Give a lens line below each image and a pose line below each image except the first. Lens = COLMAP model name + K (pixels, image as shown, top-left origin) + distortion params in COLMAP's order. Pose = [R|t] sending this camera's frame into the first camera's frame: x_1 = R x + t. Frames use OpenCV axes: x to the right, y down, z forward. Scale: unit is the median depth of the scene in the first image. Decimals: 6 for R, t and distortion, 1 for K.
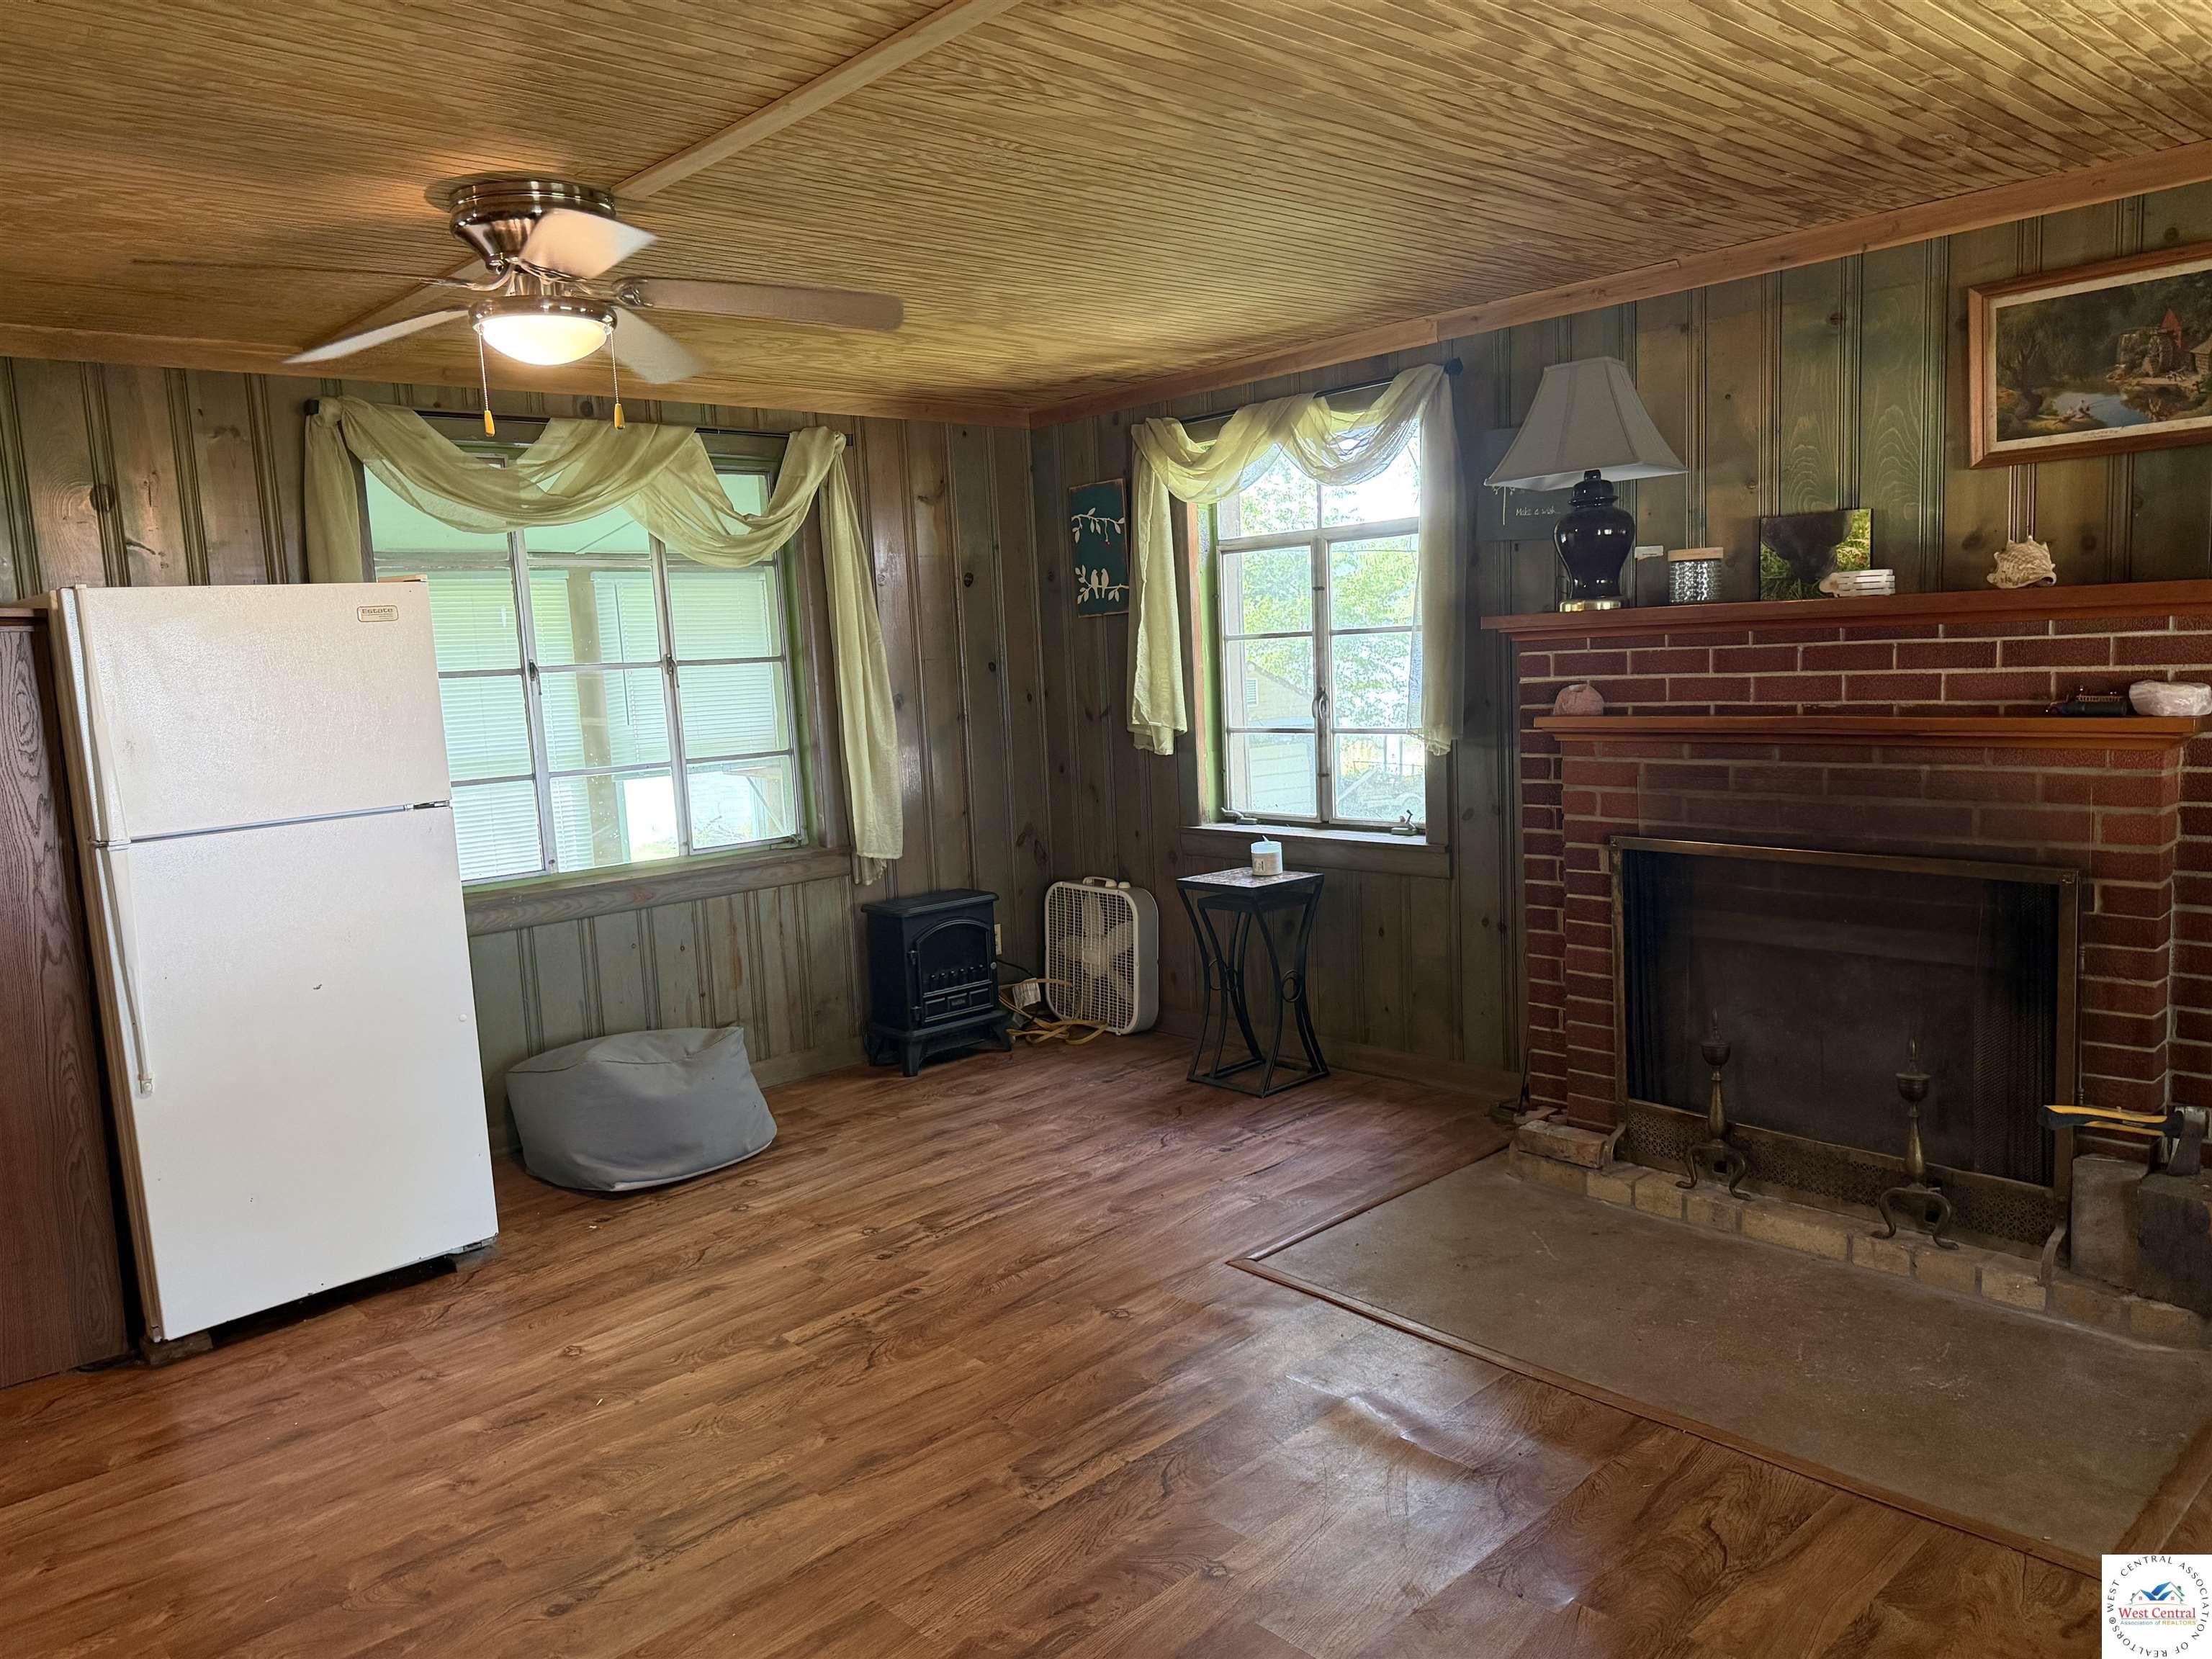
lens RADIAL K [[1568.1, 0, 1111.5], [0, 1568.1, 837.6], [0, 0, 1]] dist [0.070997, -0.091707]
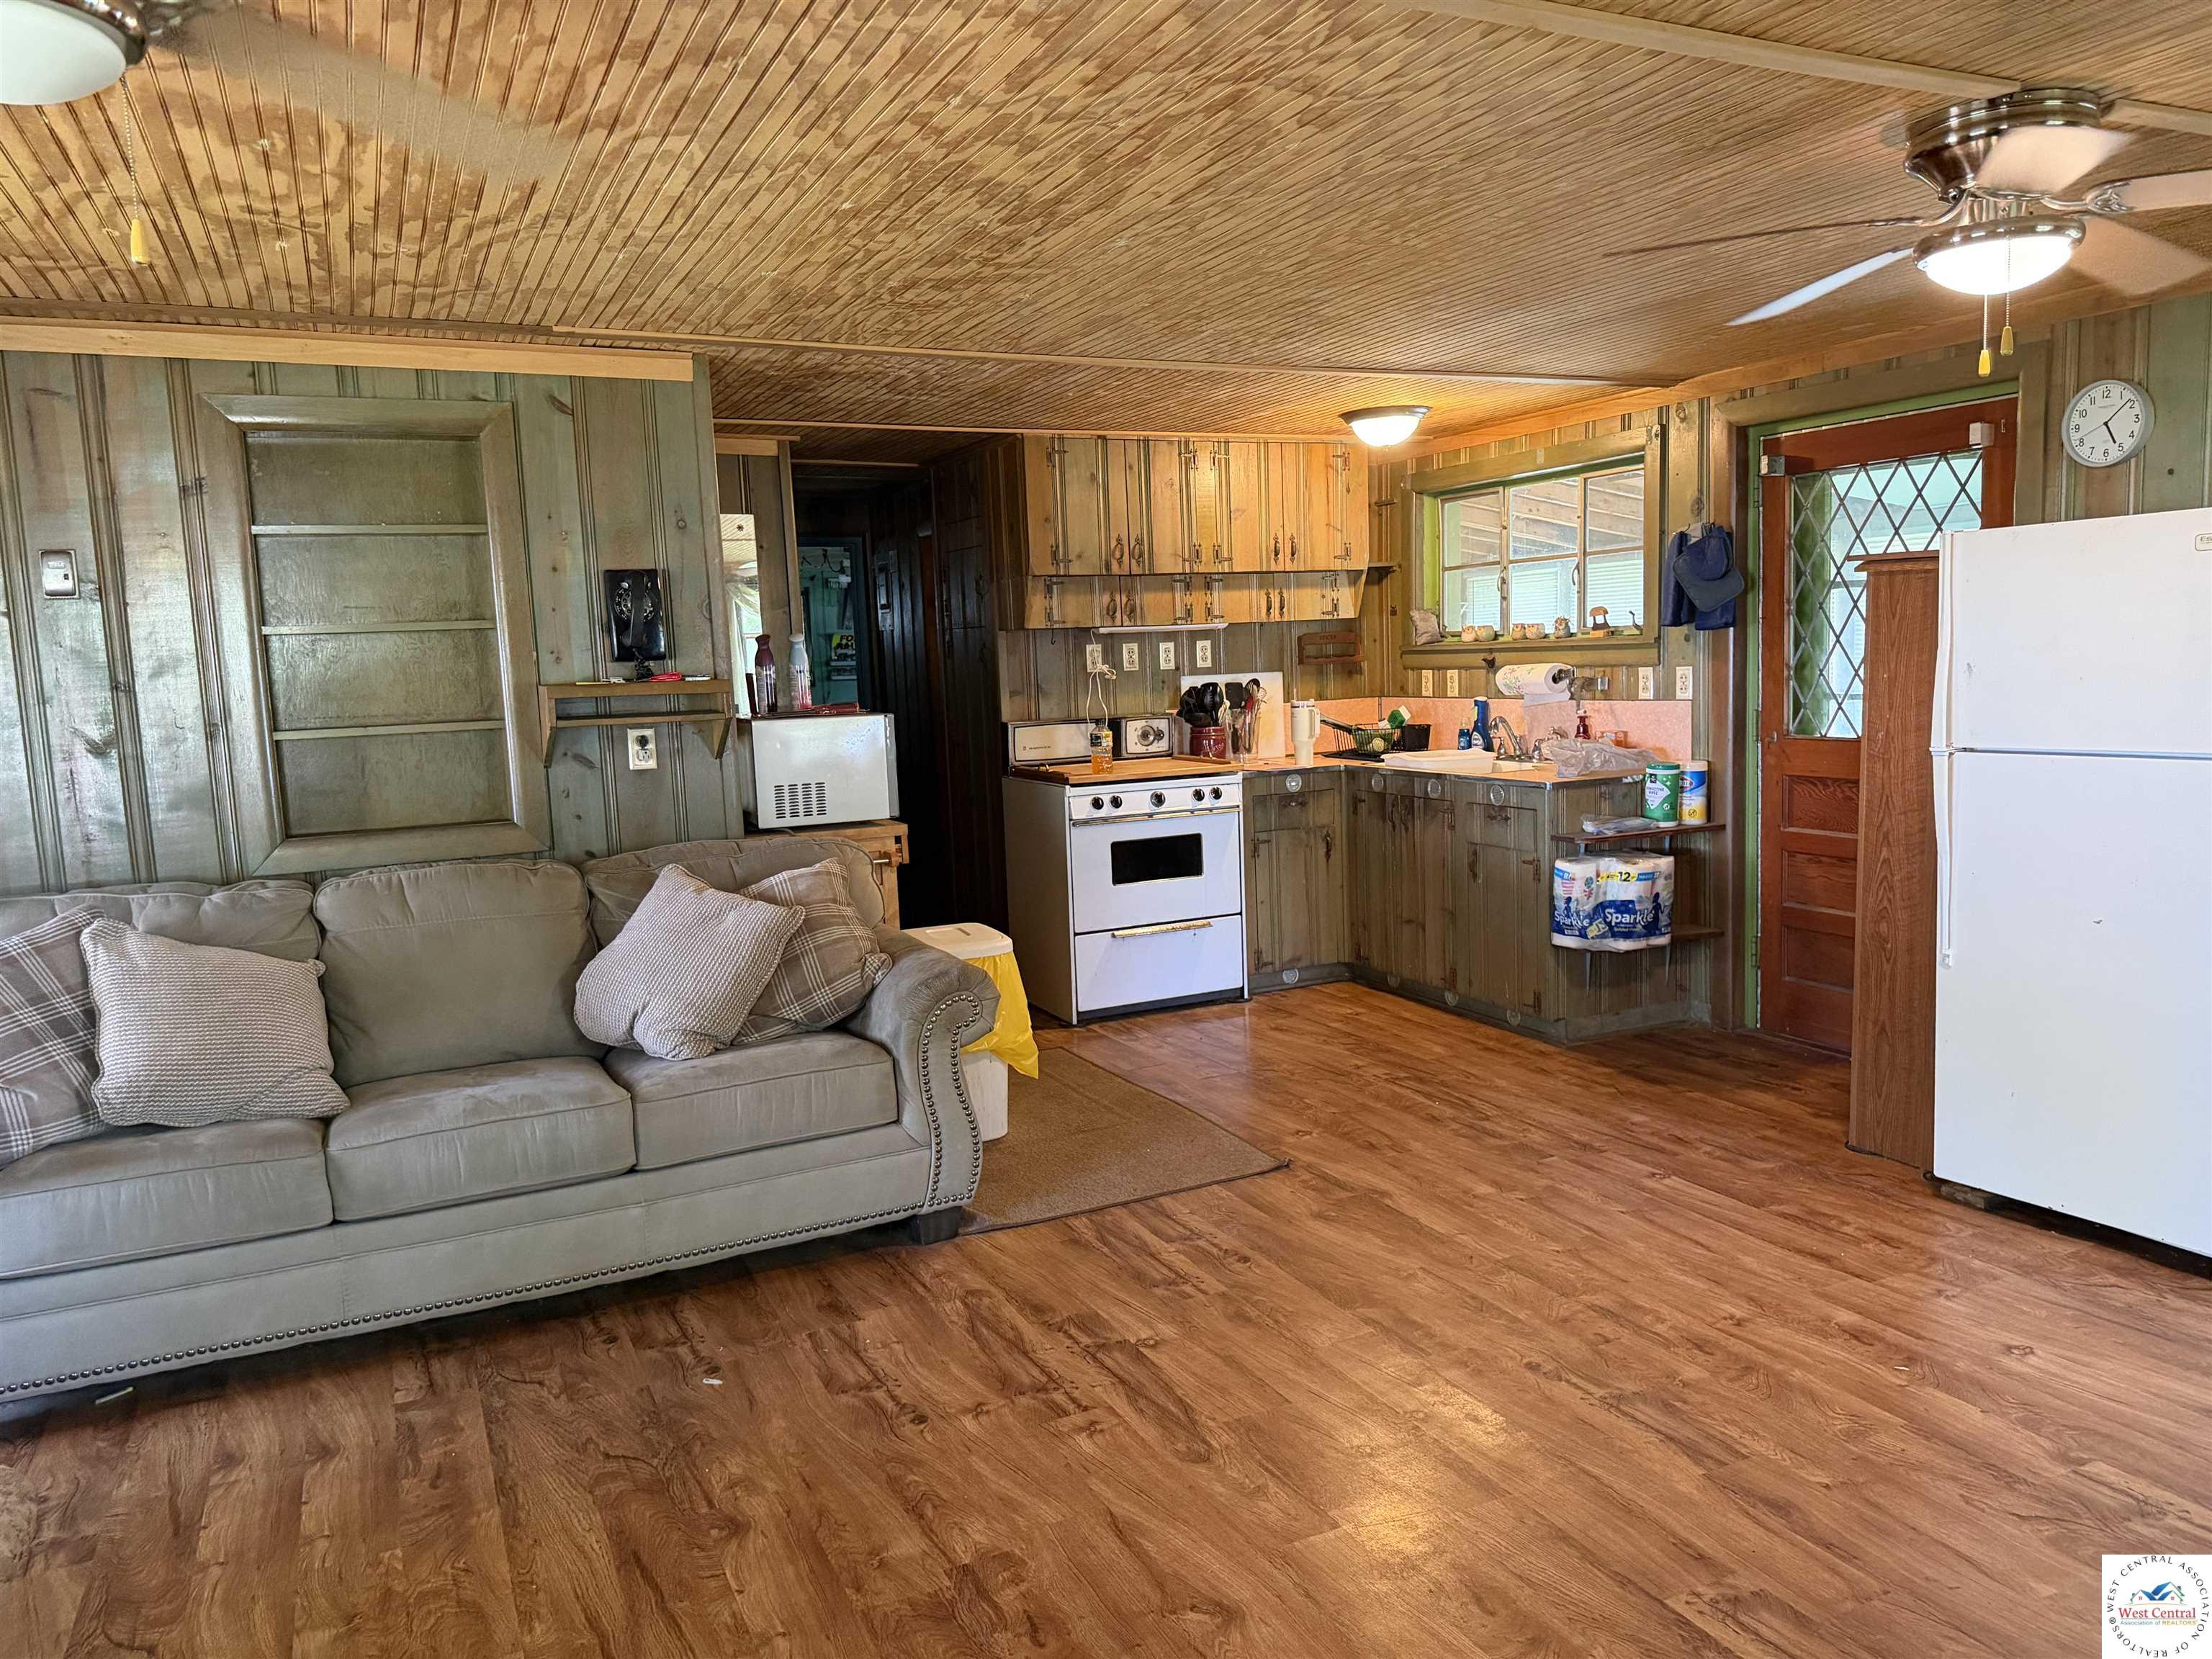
lens RADIAL K [[1568.1, 0, 1111.5], [0, 1568.1, 837.6], [0, 0, 1]] dist [0.070997, -0.091707]
pose [[-0.297027, 0.171760, -0.939294, 0.617723], [-0.069298, 0.977218, 0.200608, -0.115538], [0.952351, 0.124677, -0.278357, 0.684829]]
